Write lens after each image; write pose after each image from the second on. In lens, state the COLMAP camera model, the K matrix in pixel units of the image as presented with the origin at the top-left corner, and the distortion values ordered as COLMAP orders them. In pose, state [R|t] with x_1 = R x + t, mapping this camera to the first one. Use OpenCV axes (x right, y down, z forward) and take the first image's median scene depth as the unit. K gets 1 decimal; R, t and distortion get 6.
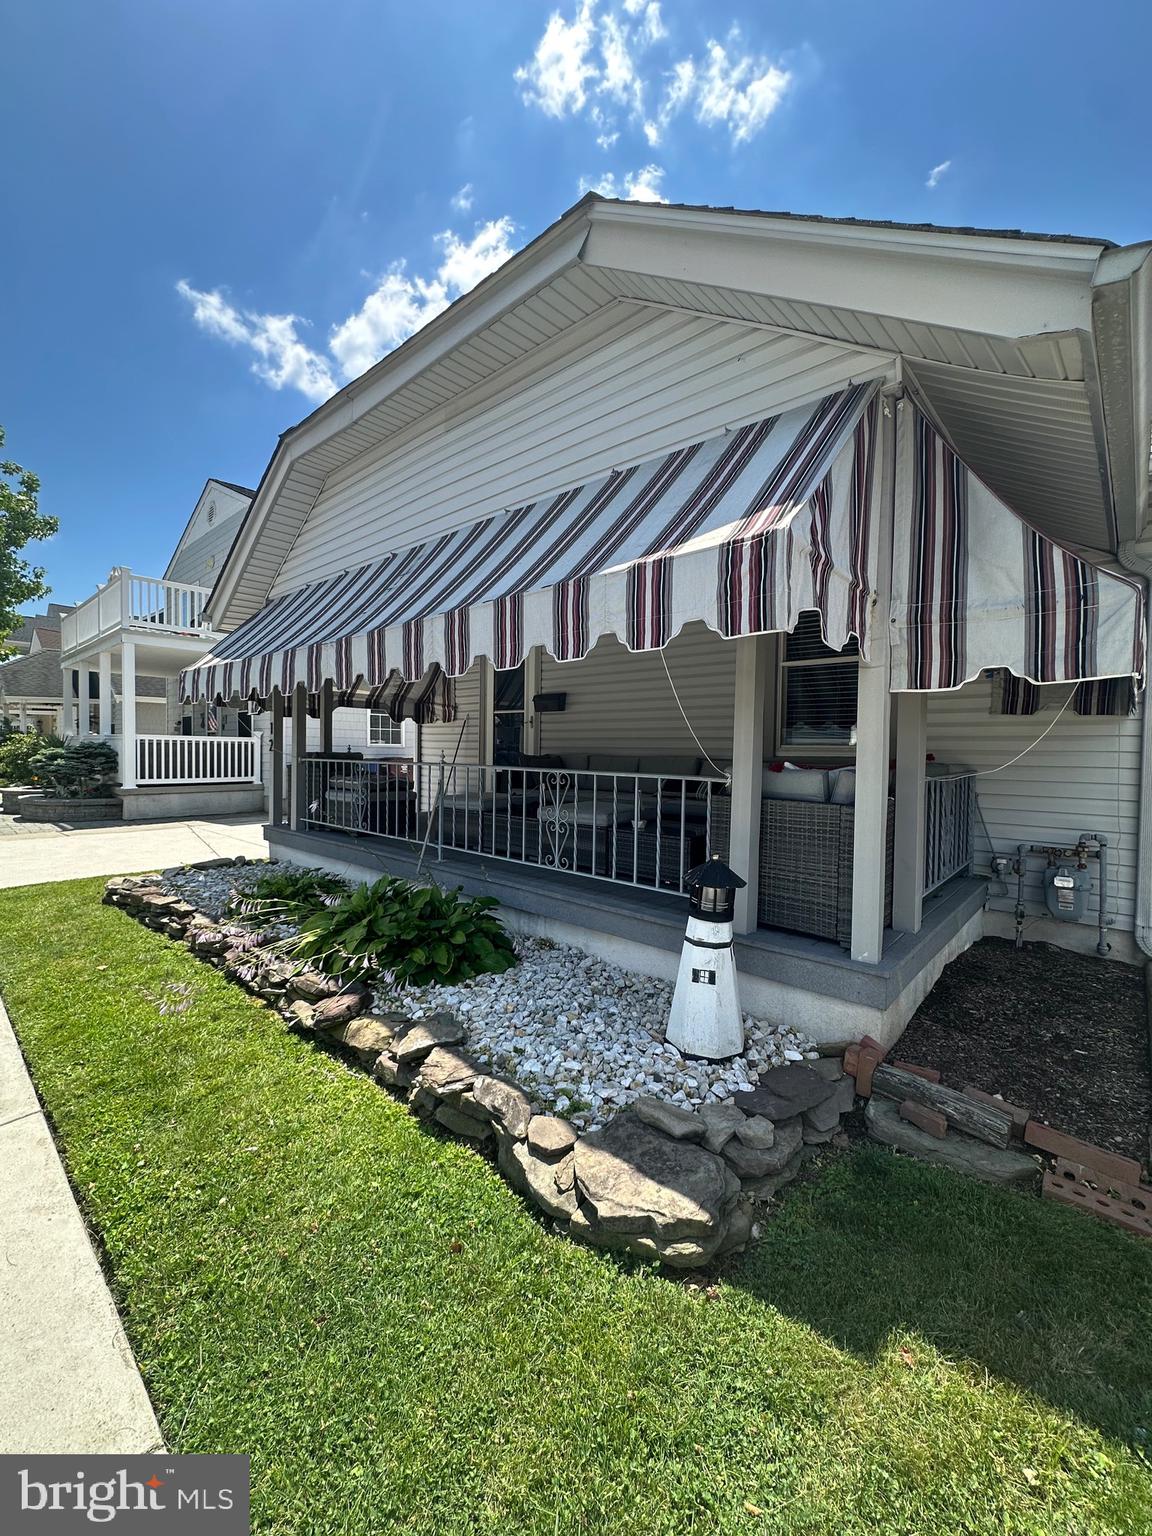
lens RADIAL K [[610.9, 0, 579.2], [0, 610.9, 768.9], [0, 0, 1]] dist [-0.001929, -0.000158]
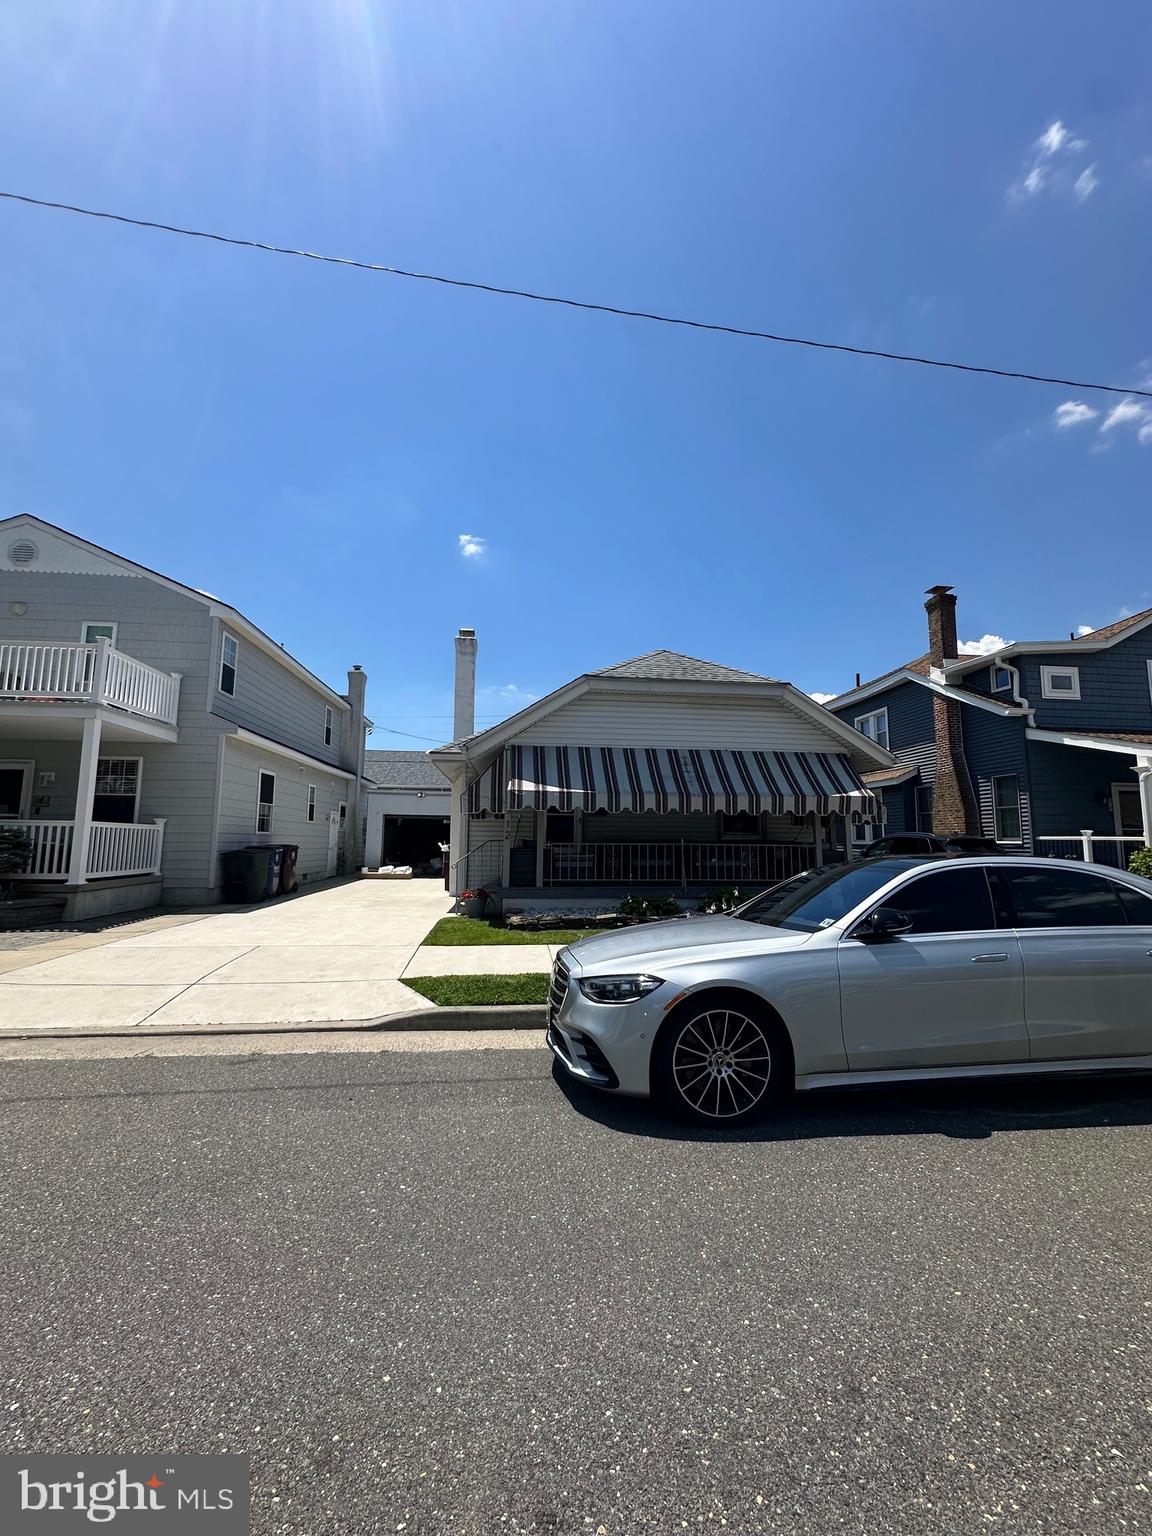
lens RADIAL K [[610.9, 0, 579.2], [0, 610.9, 768.9], [0, 0, 1]] dist [-0.001929, -0.000158]
pose [[0.665965, 0.084148, 0.741221, -1.489511], [0.028449, 0.990030, -0.137955, 0.016823], [-0.745440, 0.112960, 0.656932, -0.184011]]
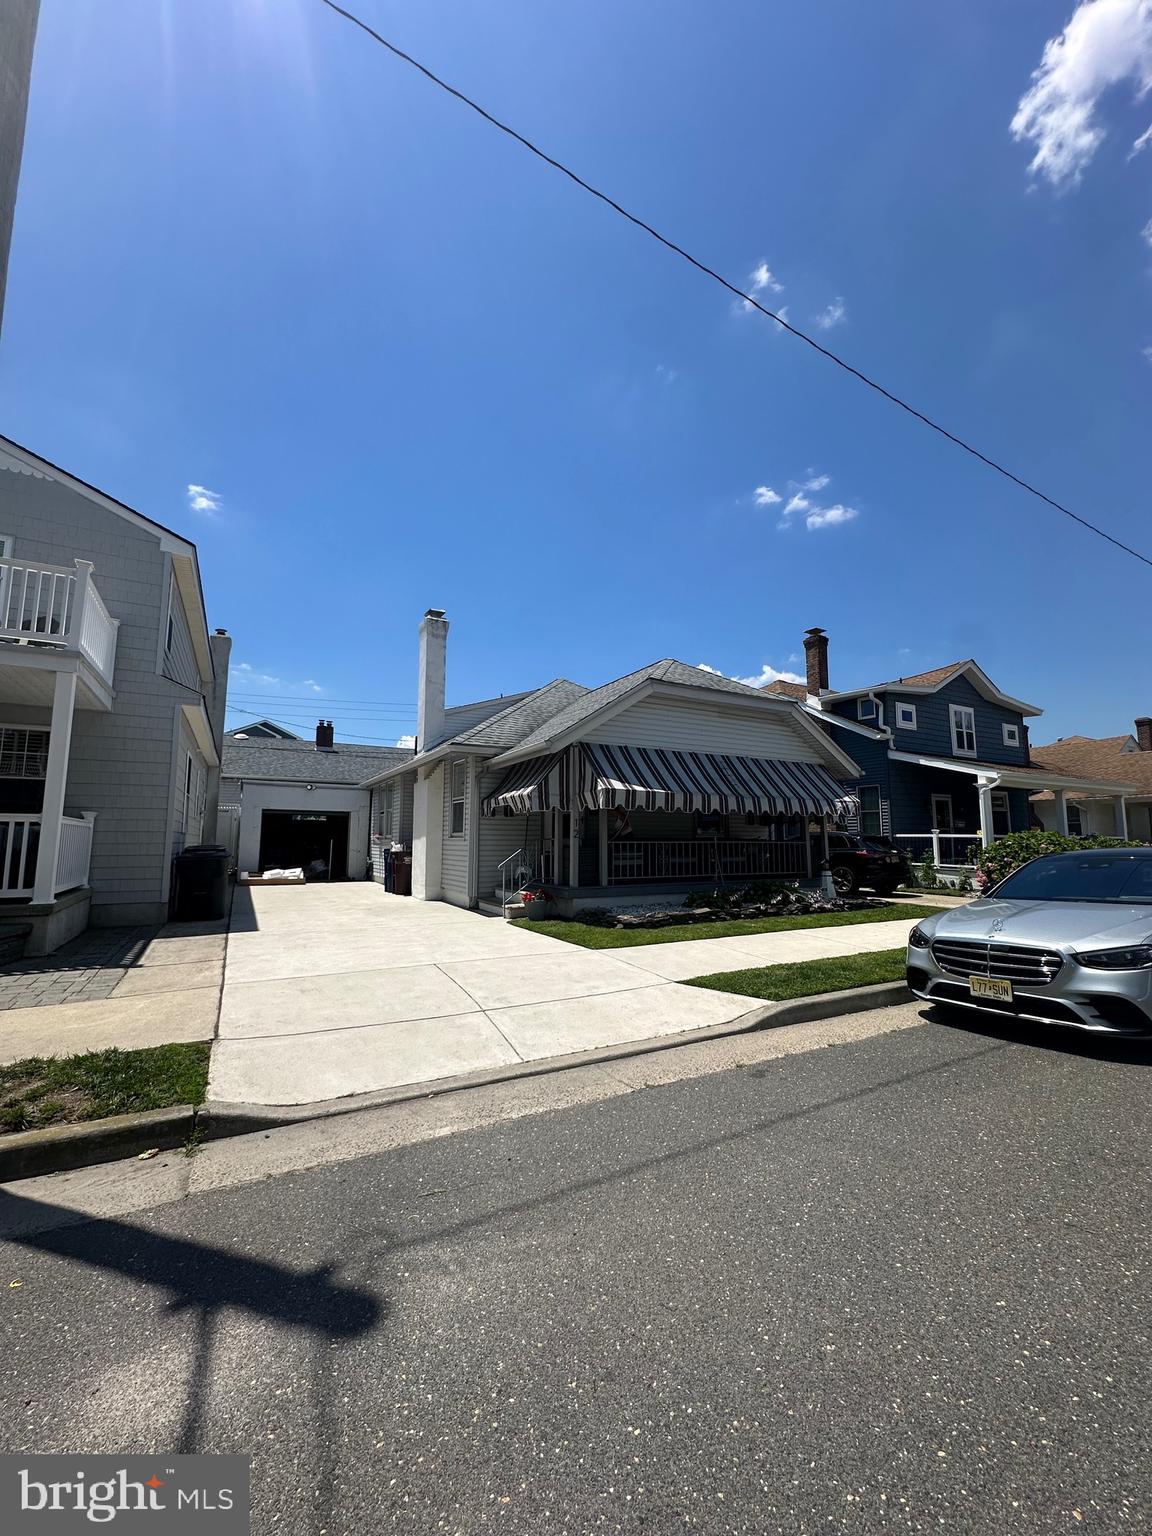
lens RADIAL K [[610.9, 0, 579.2], [0, 610.9, 768.9], [0, 0, 1]] dist [-0.001929, -0.000158]
pose [[0.321588, 0.101938, 0.941376, -1.875682], [0.038272, 0.991976, -0.120491, -0.011890], [-0.946106, 0.074777, 0.315107, 0.470125]]
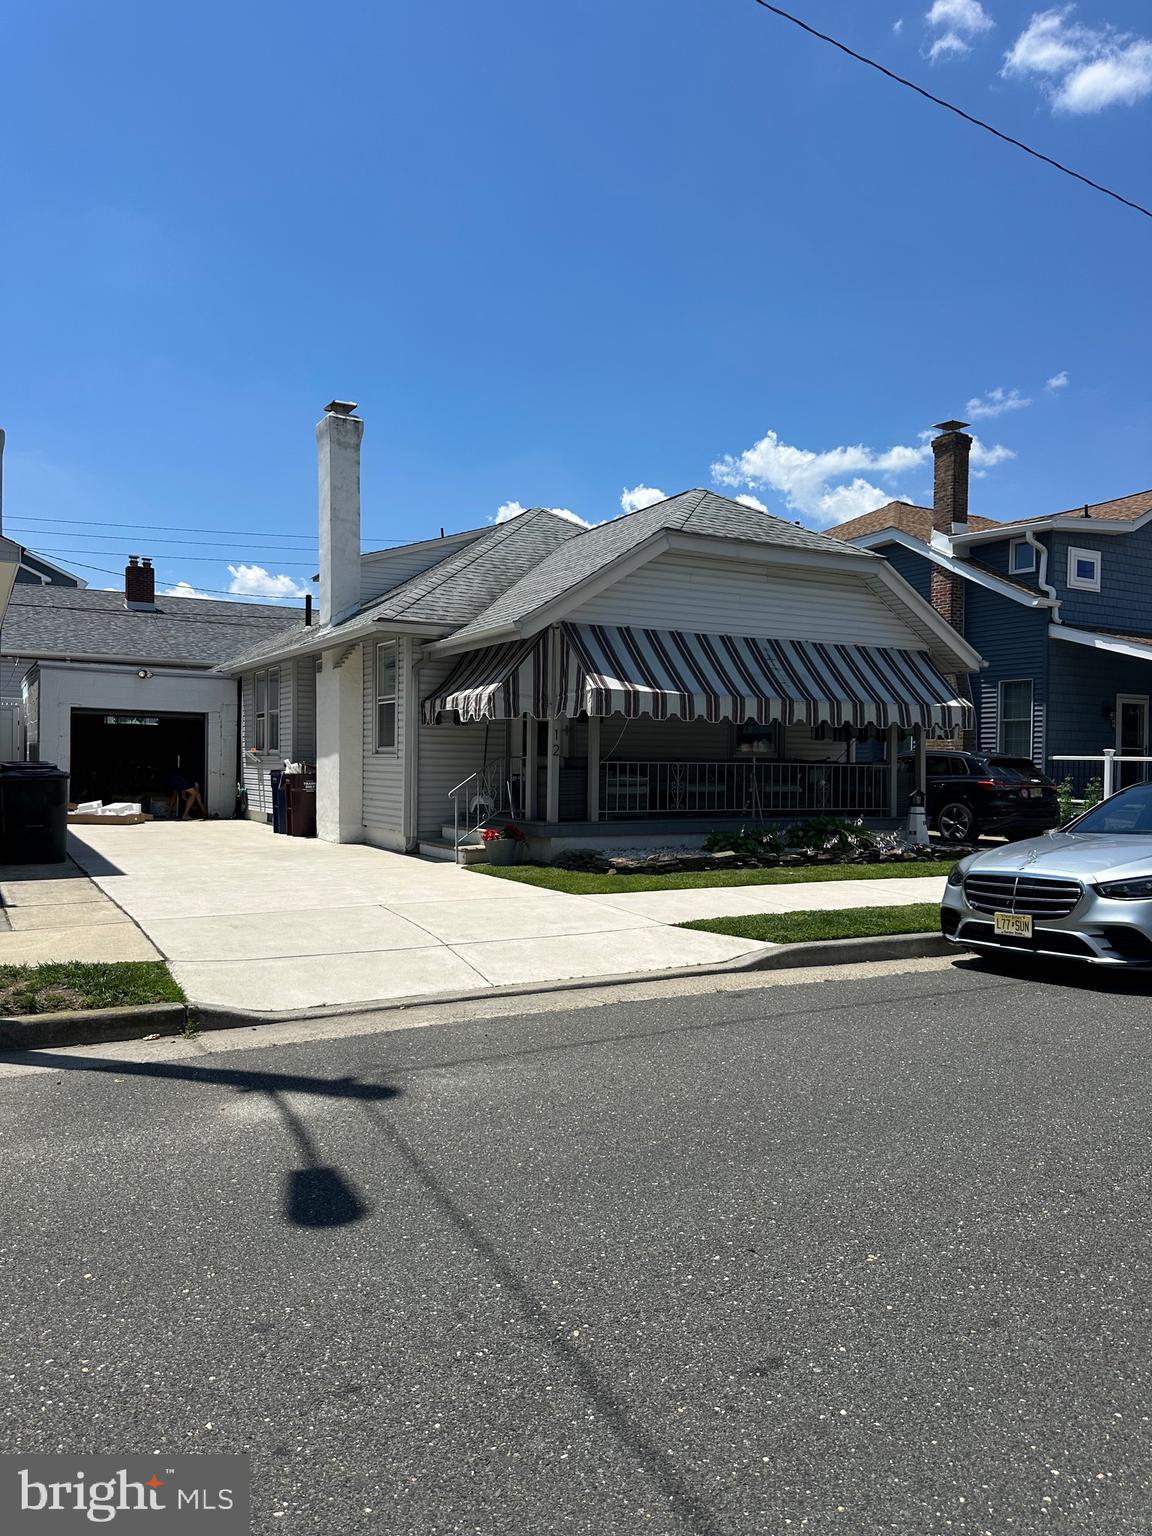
lens RADIAL K [[1071.9, 0, 572.9], [0, 1071.9, 778.3], [0, 0, 1]] dist [0.148585, -0.266906]
pose [[0.317292, -0.018218, 0.948153, -2.245846], [0.028852, 0.999538, 0.009550, -0.002139], [-0.947889, 0.024326, 0.317671, 0.330409]]
